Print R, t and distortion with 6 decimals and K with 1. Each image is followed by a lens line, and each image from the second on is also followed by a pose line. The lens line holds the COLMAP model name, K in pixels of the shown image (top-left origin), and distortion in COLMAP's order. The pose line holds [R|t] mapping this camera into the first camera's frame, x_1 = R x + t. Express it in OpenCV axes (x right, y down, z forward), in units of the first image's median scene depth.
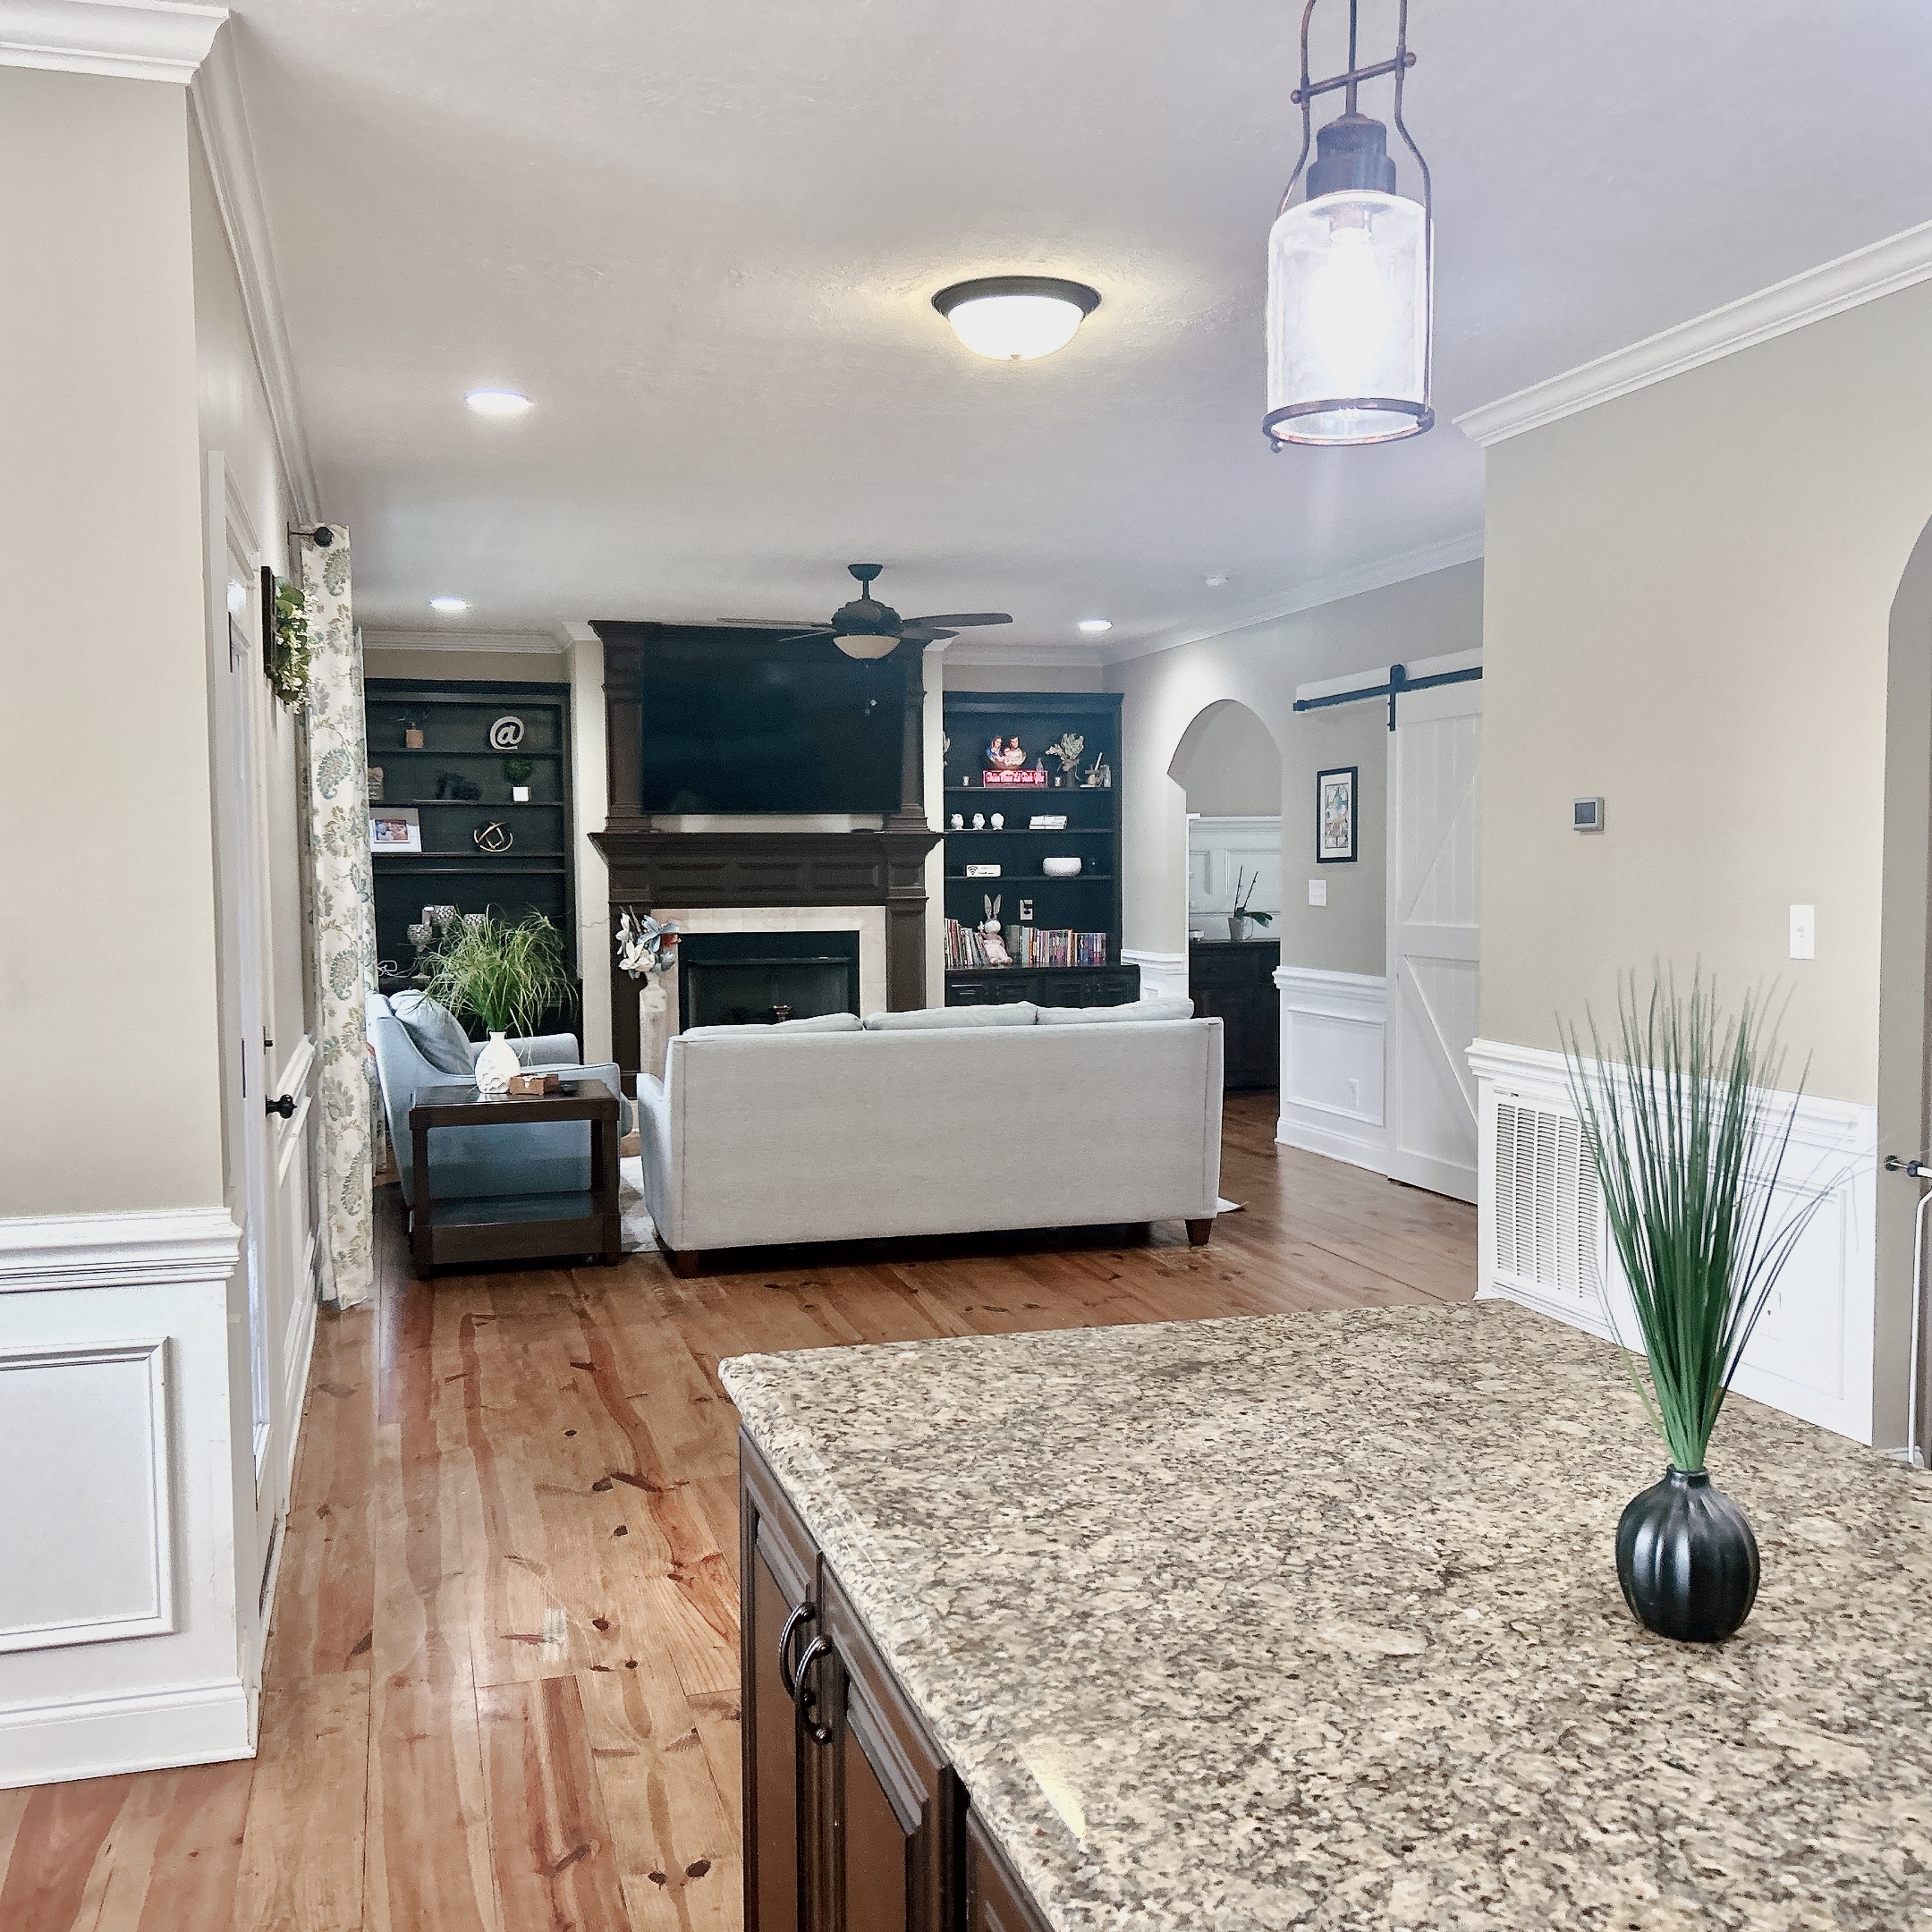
lens RADIAL K [[1928.8, 0, 961.5], [0, 1928.8, 984.6], [0, 0, 1]] dist [0.089884, -0.123423]
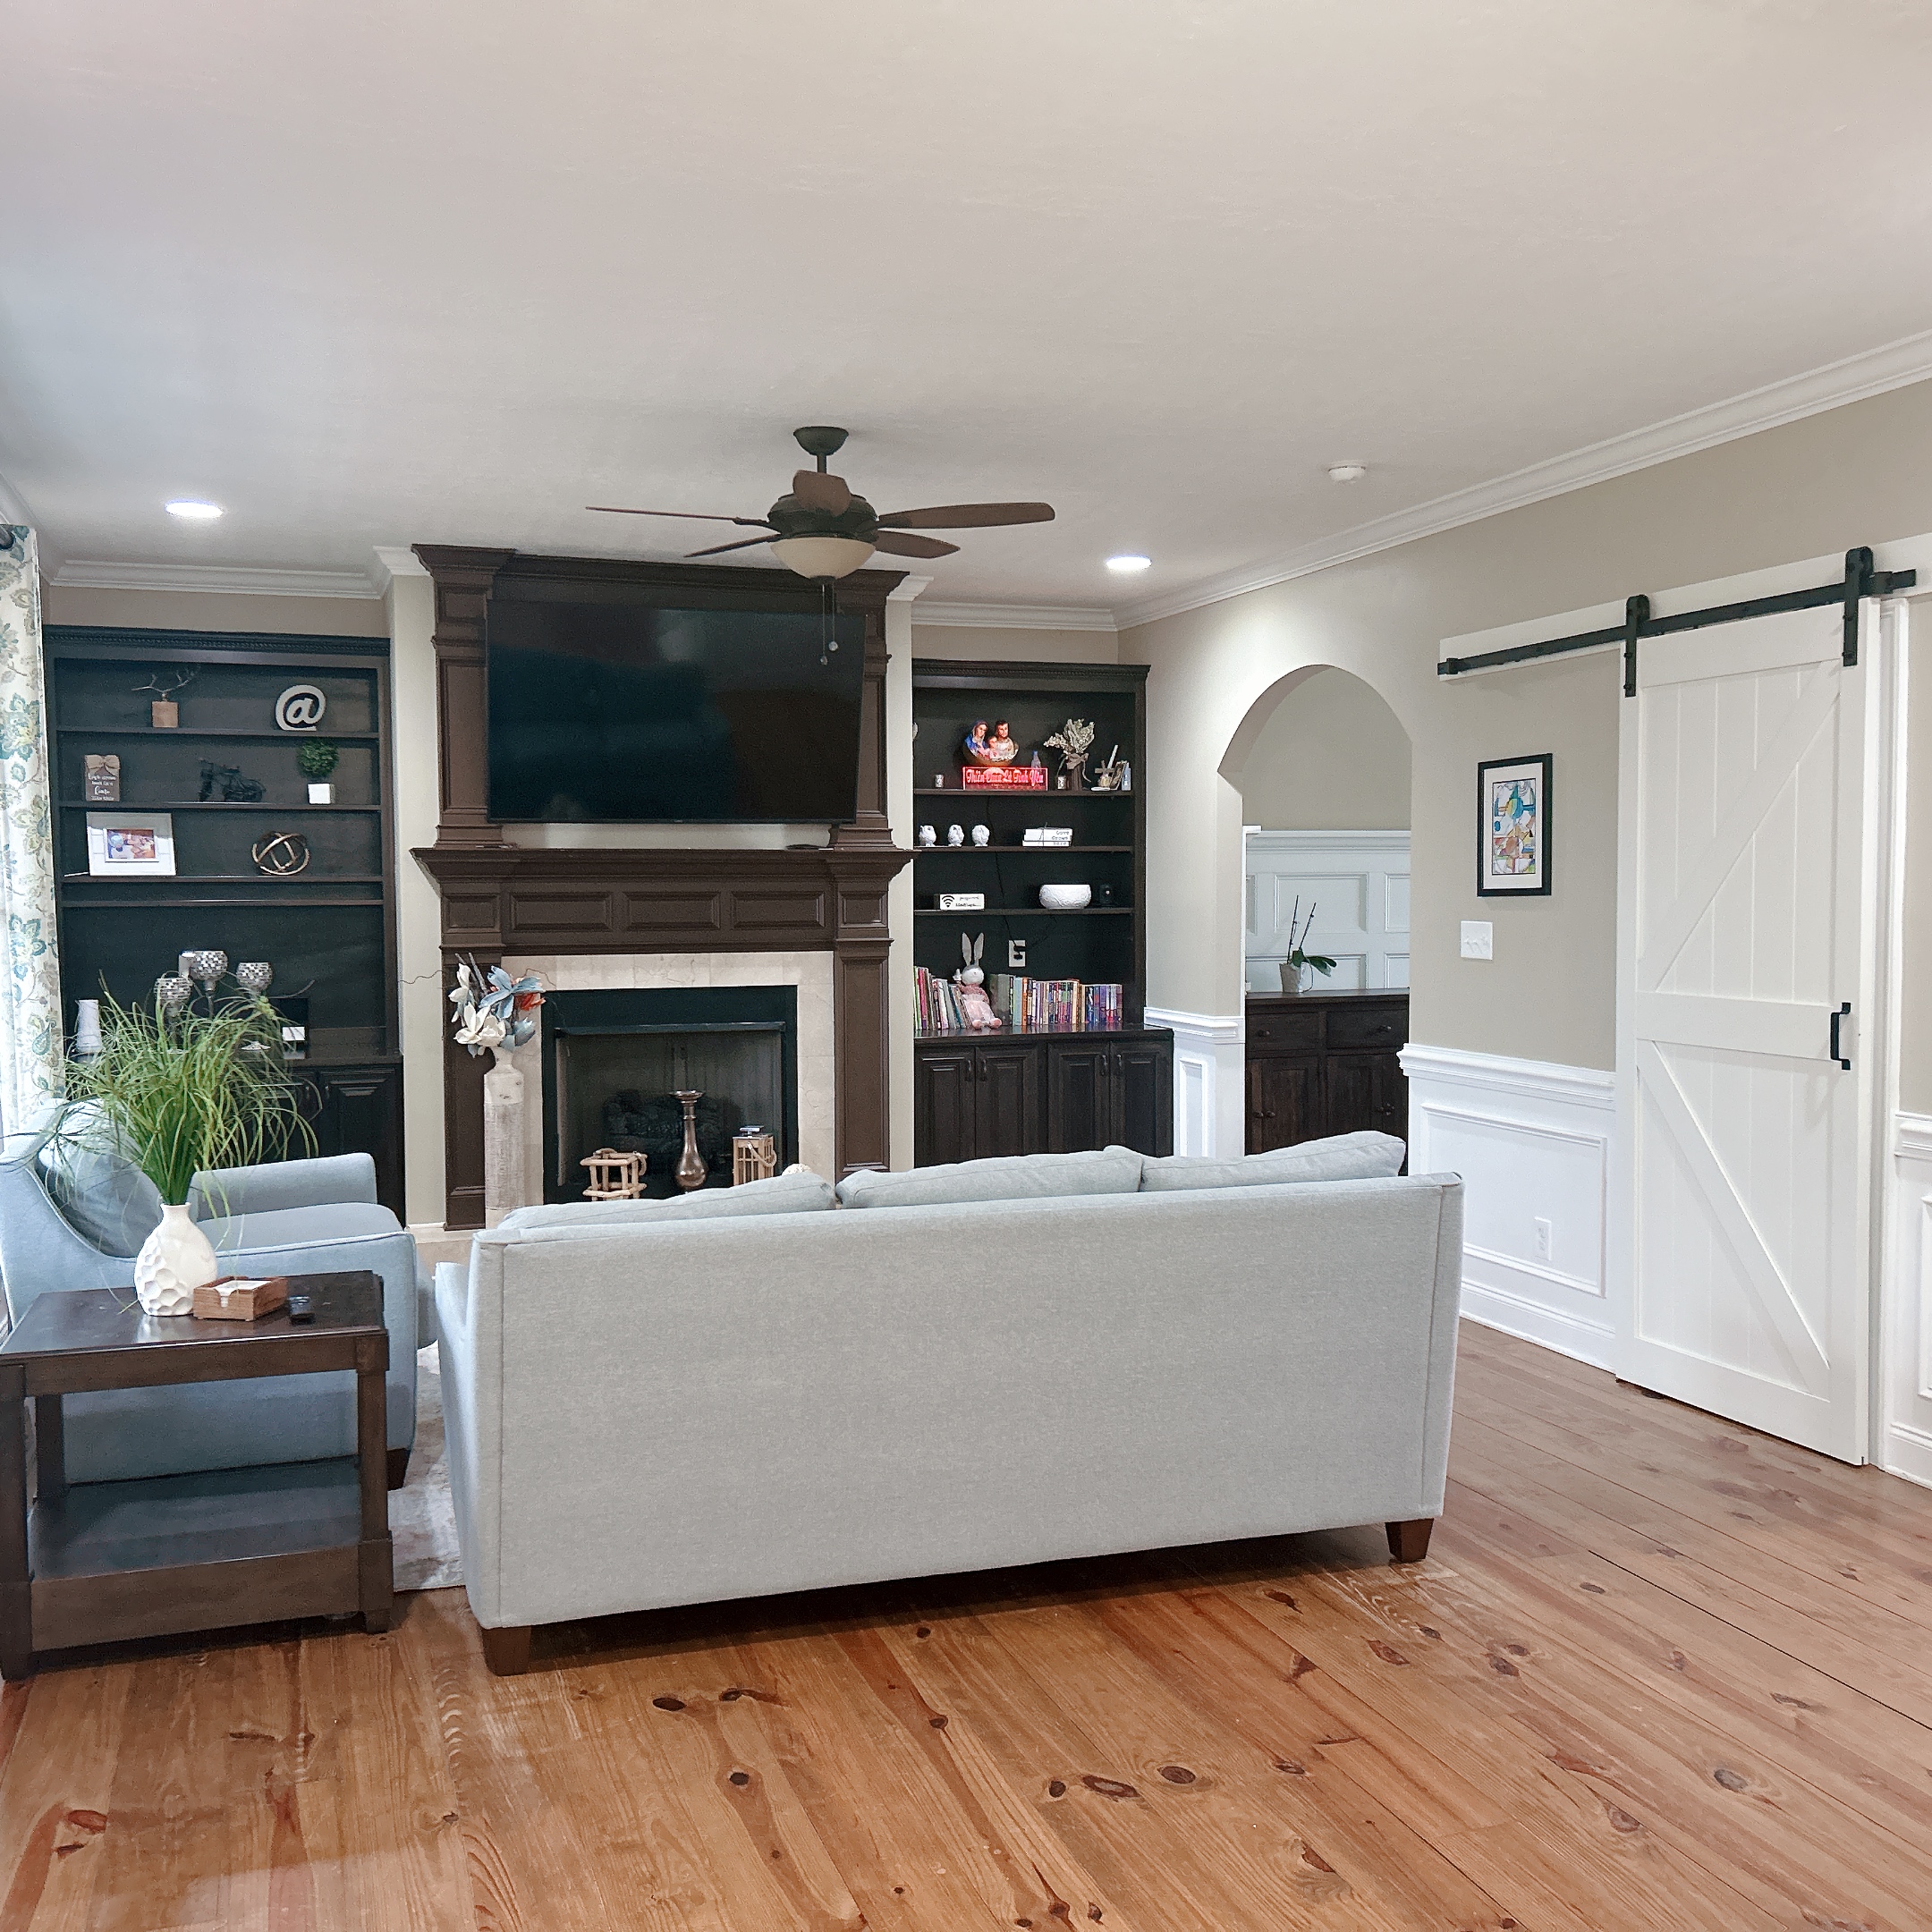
lens RADIAL K [[1928.8, 0, 961.5], [0, 1928.8, 984.6], [0, 0, 1]] dist [0.089884, -0.123423]
pose [[0.998878, 0.000512, 0.047359, -0.025795], [-0.000056, 0.999954, -0.009614, -0.021438], [-0.047362, 0.009600, 0.998832, 0.276822]]
